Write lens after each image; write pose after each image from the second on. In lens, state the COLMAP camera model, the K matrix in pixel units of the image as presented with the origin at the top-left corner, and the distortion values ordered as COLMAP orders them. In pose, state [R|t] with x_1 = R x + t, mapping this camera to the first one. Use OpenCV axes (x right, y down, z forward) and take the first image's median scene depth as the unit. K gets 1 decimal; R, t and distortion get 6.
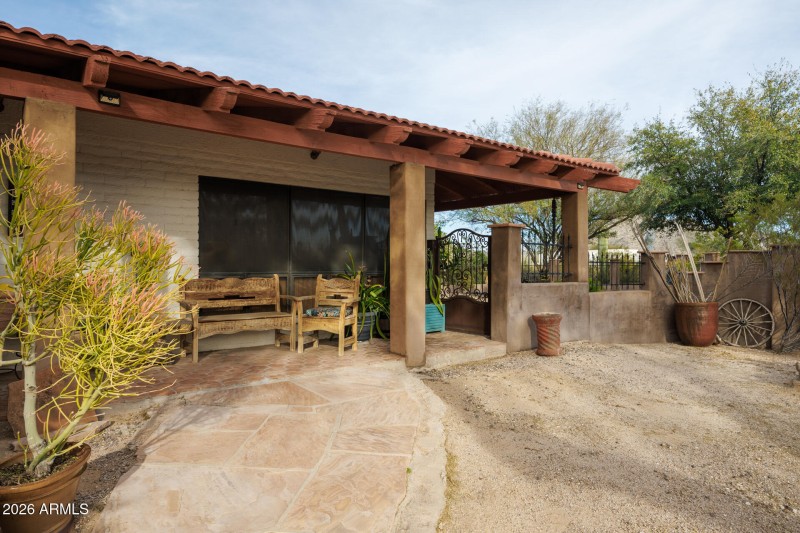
lens RADIAL K [[457.6, 0, 398.7], [0, 457.6, 264.5], [0, 0, 1]] dist [-0.000552, -0.000236]
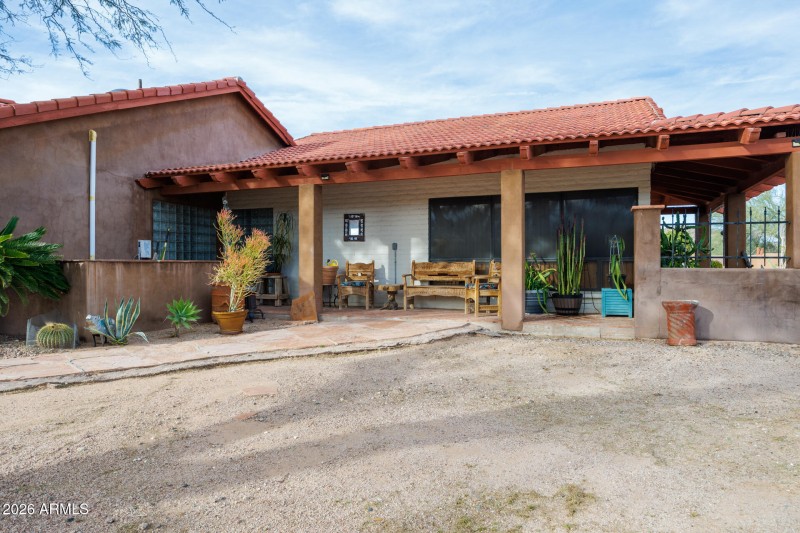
lens RADIAL K [[402.0, 0, 395.8], [0, 402.0, 265.4], [0, 0, 1]] dist [-0.001597, -0.000265]
pose [[0.587002, 0.004993, -0.809570, 0.647031], [0.005273, 0.999936, 0.009990, 0.026337], [0.809568, -0.010133, 0.586938, 0.074415]]
